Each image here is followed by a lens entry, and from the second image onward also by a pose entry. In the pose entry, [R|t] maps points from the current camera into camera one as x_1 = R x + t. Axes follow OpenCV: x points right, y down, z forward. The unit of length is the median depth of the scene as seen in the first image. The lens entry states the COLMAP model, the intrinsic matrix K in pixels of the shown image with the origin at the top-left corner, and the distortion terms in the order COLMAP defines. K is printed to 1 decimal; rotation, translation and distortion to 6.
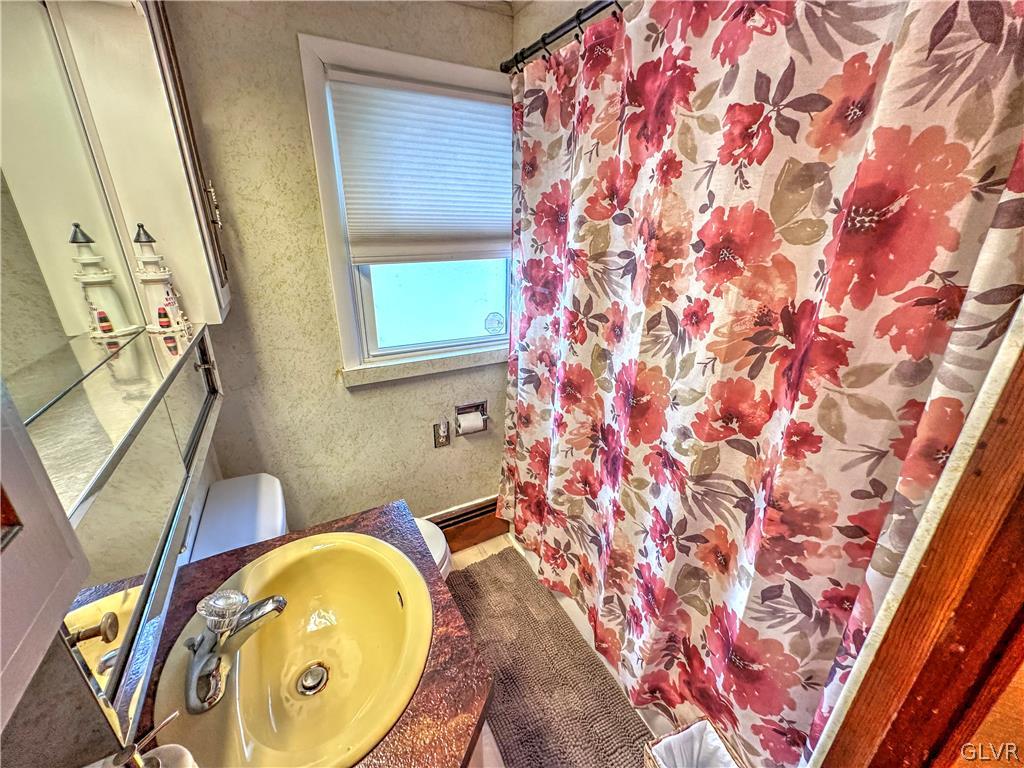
lens RADIAL K [[409.0, 0, 511.7], [0, 409.0, 383.3], [0, 0, 1]] dist [-0.003436, 0.001070]
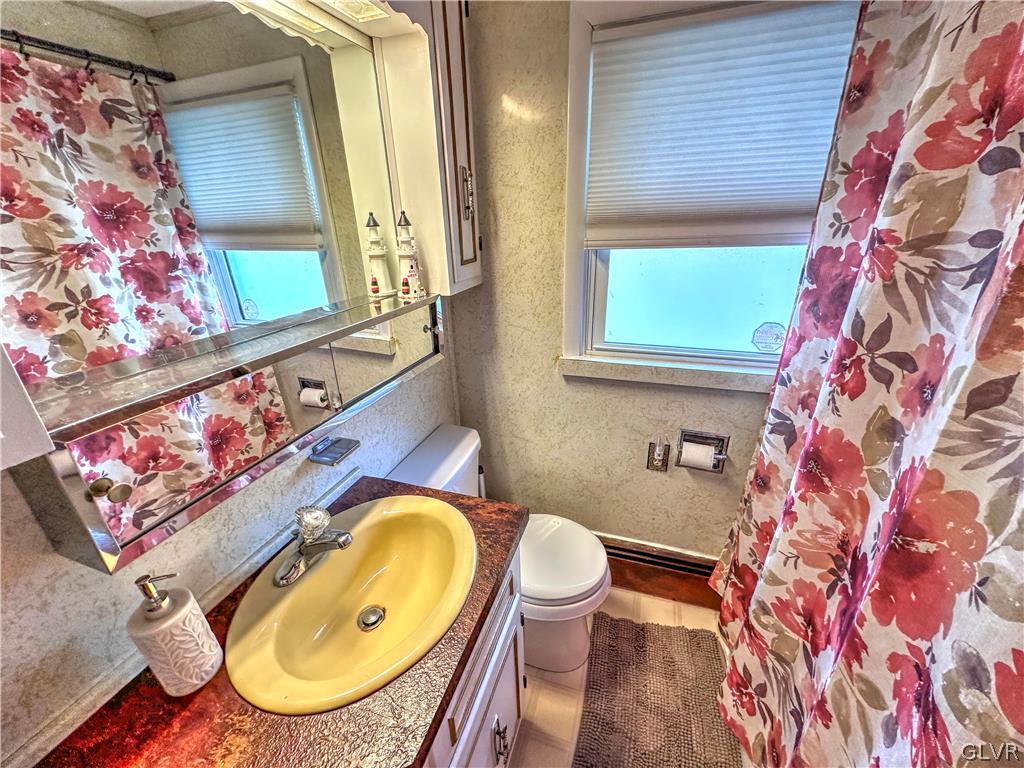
lens RADIAL K [[409.0, 0, 511.3], [0, 409.0, 383.5], [0, 0, 1]] dist [-0.003436, 0.001070]
pose [[0.674151, 0.252072, -0.694248, 0.227360], [-0.231010, 0.964762, 0.125970, -0.074426], [0.701538, 0.075455, 0.708626, 0.252264]]
